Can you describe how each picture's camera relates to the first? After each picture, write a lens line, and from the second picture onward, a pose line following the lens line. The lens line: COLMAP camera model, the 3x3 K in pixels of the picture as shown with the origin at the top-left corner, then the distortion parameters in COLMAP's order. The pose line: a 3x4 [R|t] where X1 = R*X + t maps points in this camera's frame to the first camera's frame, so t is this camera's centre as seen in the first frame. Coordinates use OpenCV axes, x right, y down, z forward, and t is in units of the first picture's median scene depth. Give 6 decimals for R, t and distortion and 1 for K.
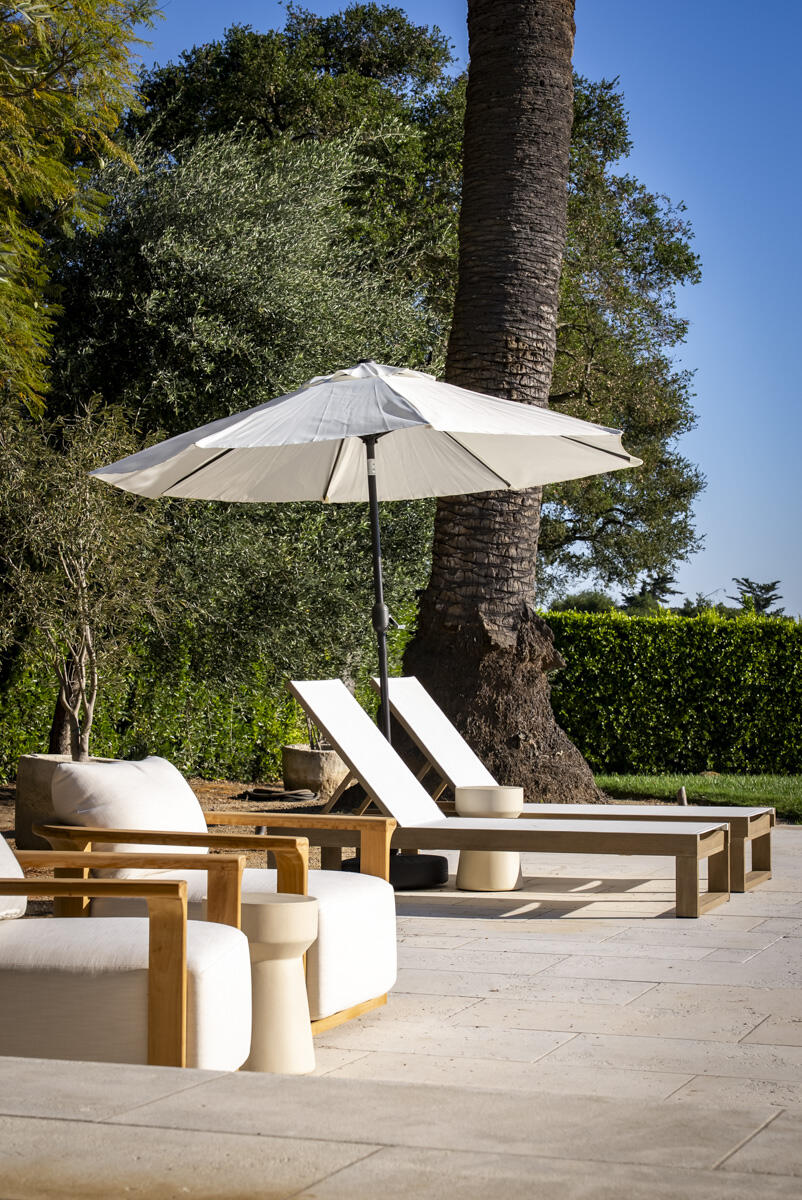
lens RADIAL K [[2489.3, 0, 402.6], [0, 2489.3, 601.0], [0, 0, 1]] dist [0.101995, 0.000000]
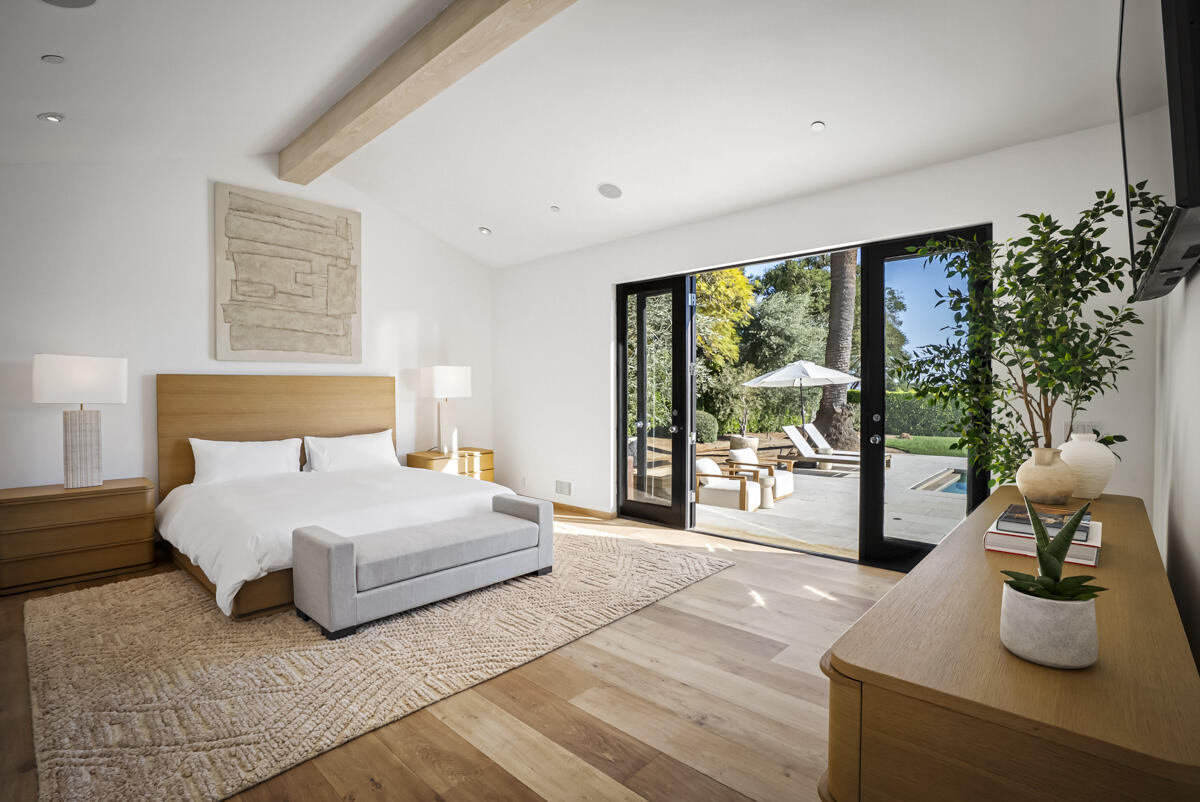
lens RADIAL K [[553.6, 0, 602.1], [0, 553.6, 398.9], [0, 0, 1]] dist [-0.004428, -0.000194]
pose [[0.922353, -0.008439, -0.386257, 0.036097], [0.016227, 0.999725, 0.016905, -0.033632], [0.386008, -0.021860, 0.922236, -0.119638]]
